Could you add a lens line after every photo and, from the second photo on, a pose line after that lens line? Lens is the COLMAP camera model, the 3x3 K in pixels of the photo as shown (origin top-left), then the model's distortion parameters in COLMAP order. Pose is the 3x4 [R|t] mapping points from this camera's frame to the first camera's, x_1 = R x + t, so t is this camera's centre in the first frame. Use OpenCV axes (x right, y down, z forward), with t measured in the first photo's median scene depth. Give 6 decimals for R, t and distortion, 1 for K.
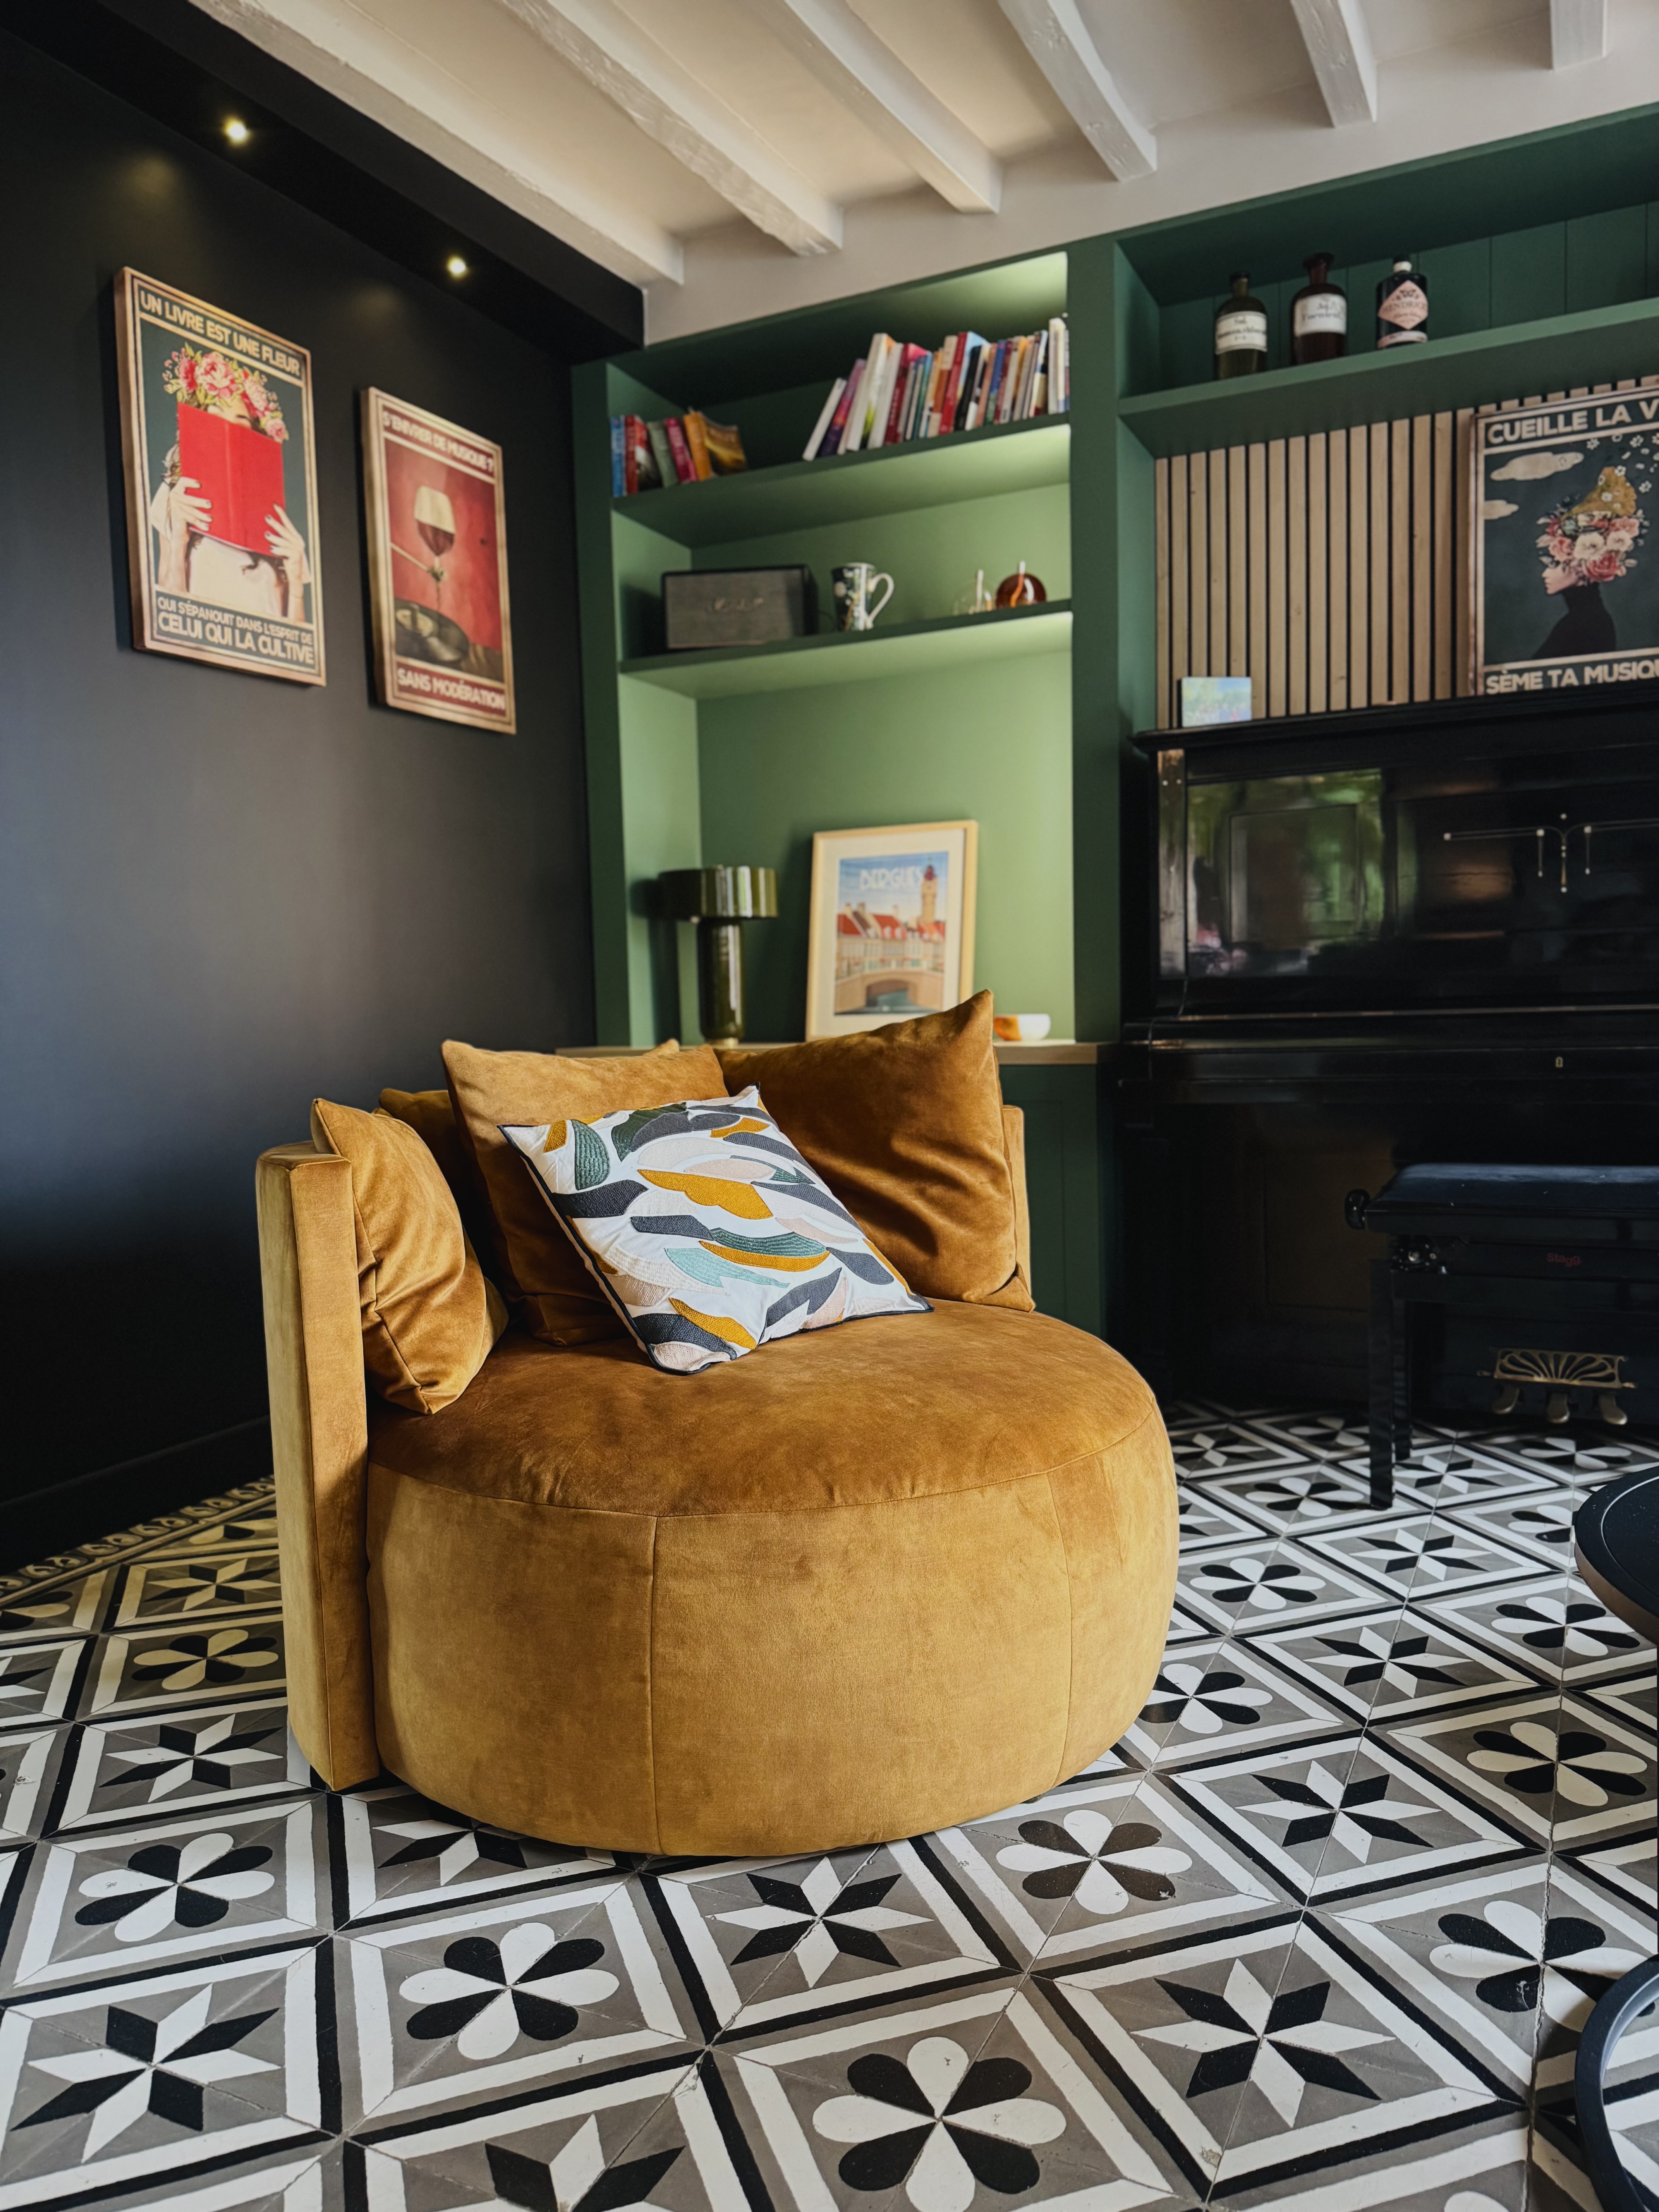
lens RADIAL K [[1574.8, 0, 845.0], [0, 1574.8, 1096.3], [0, 0, 1]] dist [0.024067, -0.027052]
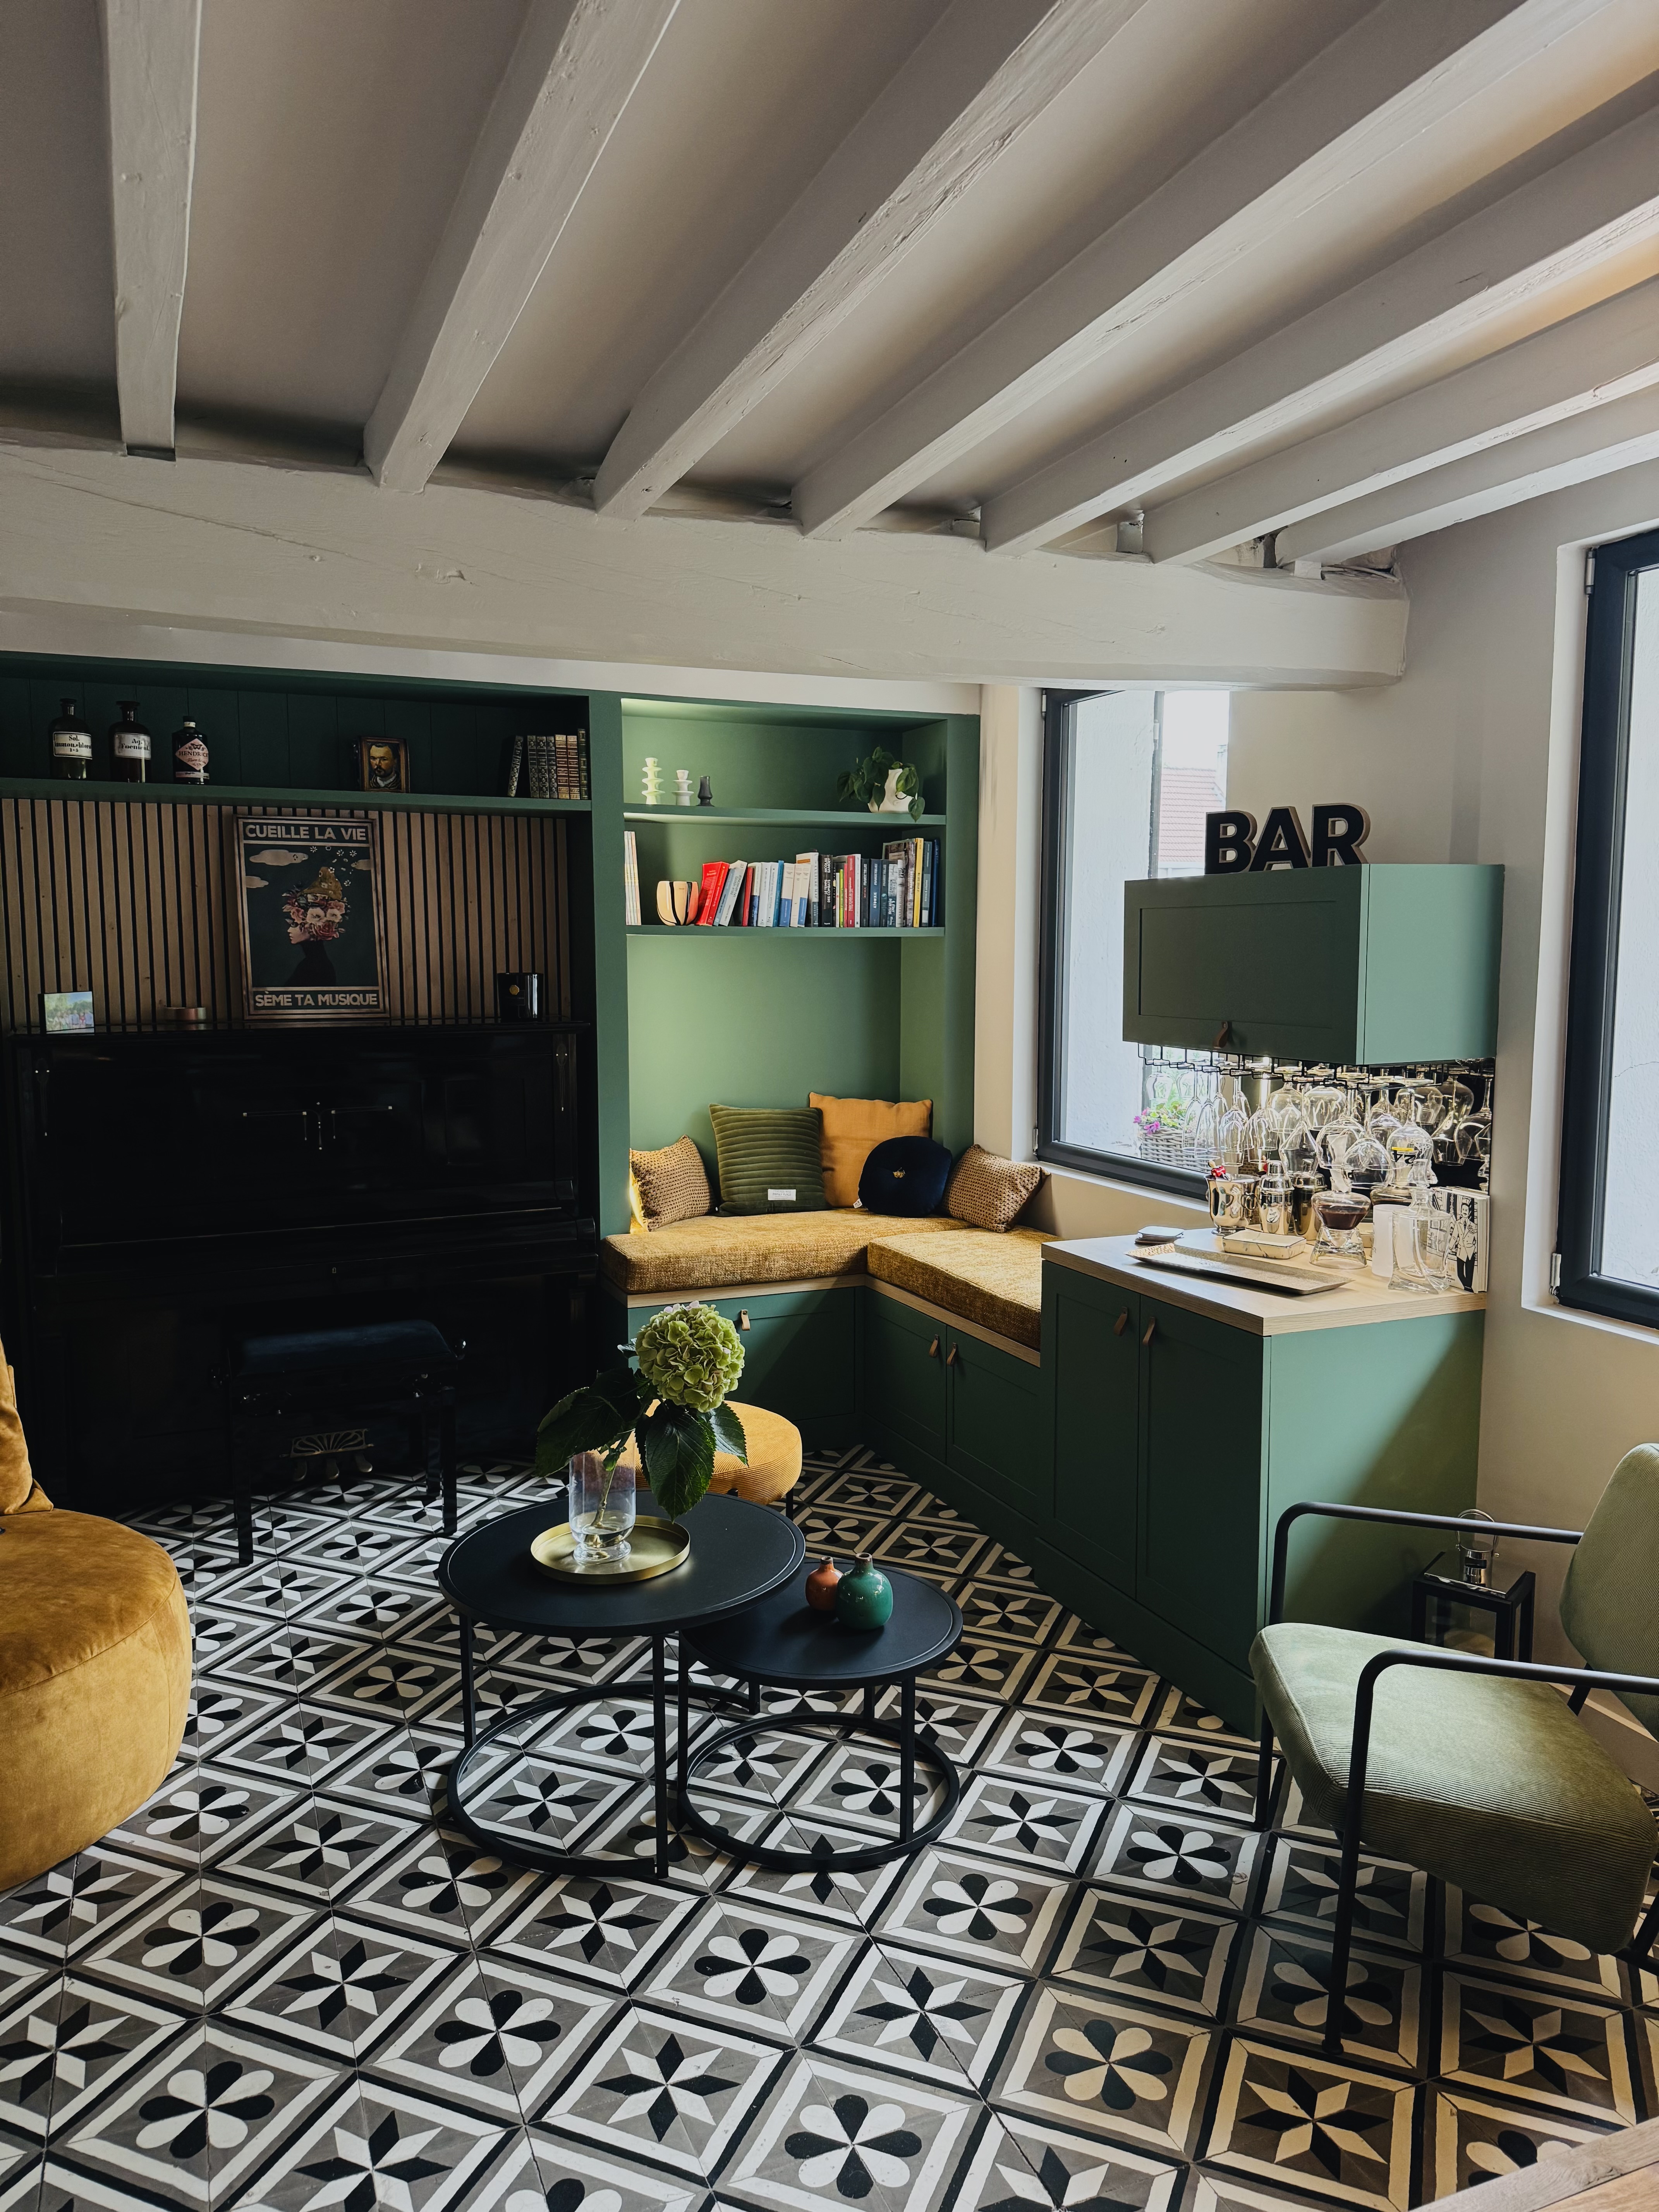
lens RADIAL K [[1574.8, 0, 838.2], [0, 1574.8, 1113.9], [0, 0, 1]] dist [0.024067, -0.027052]
pose [[0.666557, -0.064359, 0.742671, -0.440638], [0.031006, 0.997798, 0.058640, -0.282878], [-0.744809, -0.016060, 0.667084, -0.528478]]
